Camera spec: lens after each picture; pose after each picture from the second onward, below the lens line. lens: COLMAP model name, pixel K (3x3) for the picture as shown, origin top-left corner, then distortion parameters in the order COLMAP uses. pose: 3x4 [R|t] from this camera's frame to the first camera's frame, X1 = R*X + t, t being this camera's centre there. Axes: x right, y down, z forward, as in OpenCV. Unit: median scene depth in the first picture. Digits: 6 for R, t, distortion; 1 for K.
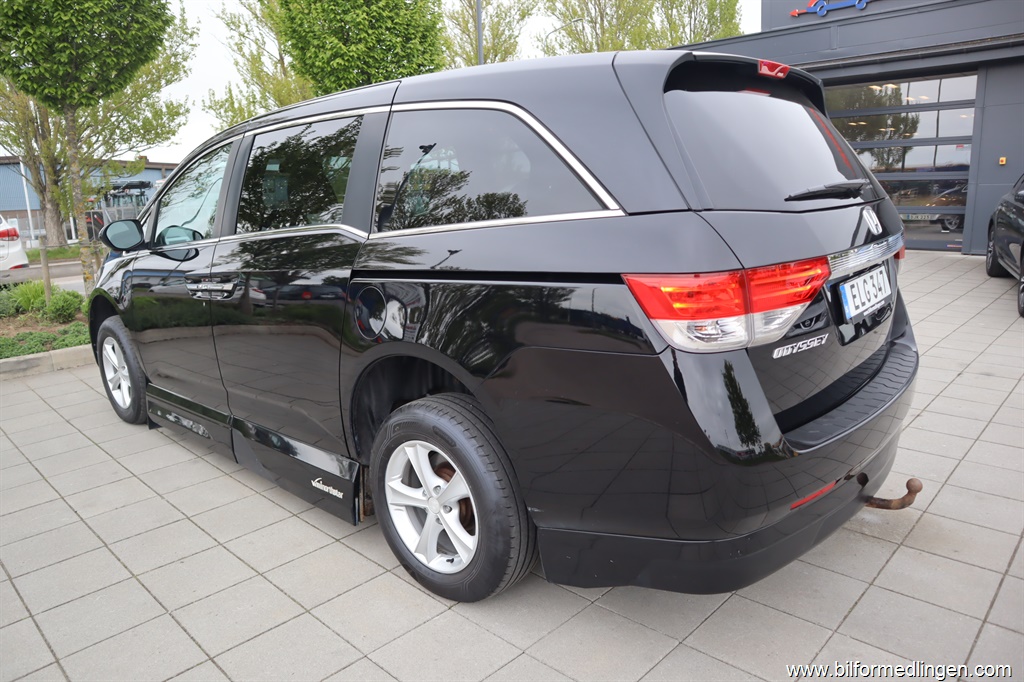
lens RADIAL K [[710.7, 0, 508.2], [0, 710.7, 340.0], [0, 0, 1]] dist [-0.134466, 0.089657]
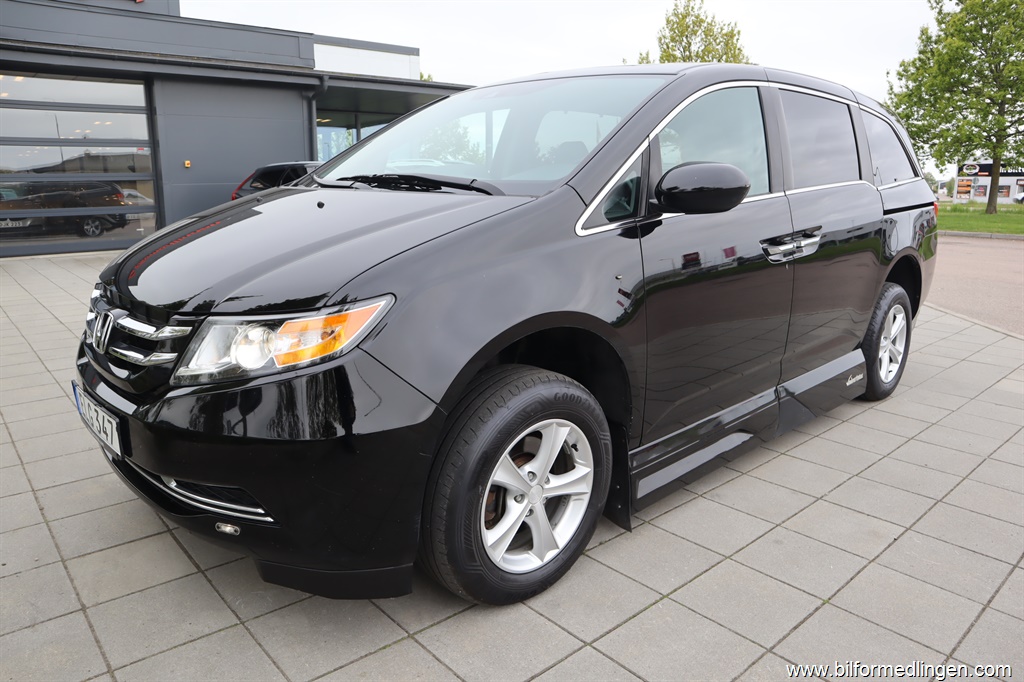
lens RADIAL K [[710.7, 0, 508.2], [0, 710.7, 340.0], [0, 0, 1]] dist [-0.134466, 0.089657]
pose [[0.084900, -0.182032, 0.979621, -1.714928], [0.205112, 0.965306, 0.161596, -0.224762], [-0.975049, 0.187213, 0.119292, 1.592337]]
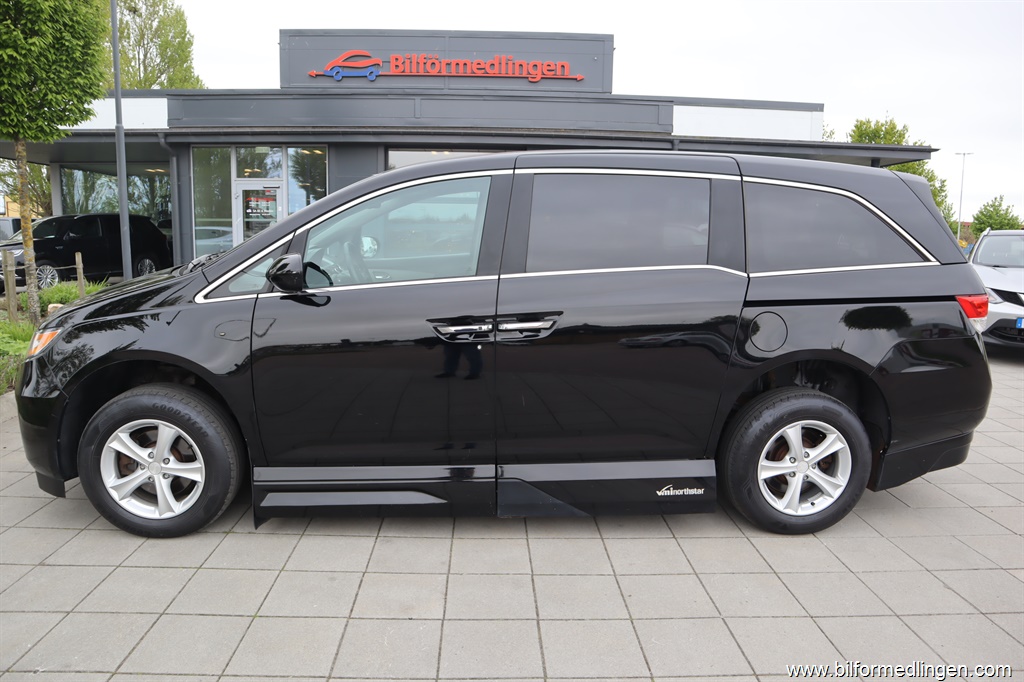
lens RADIAL K [[710.7, 0, 508.2], [0, 710.7, 340.0], [0, 0, 1]] dist [-0.134466, 0.089657]
pose [[0.696626, -0.064400, 0.714538, -1.368825], [0.109835, 0.993796, -0.017513, -0.051544], [-0.708977, 0.090681, 0.699378, 0.400191]]
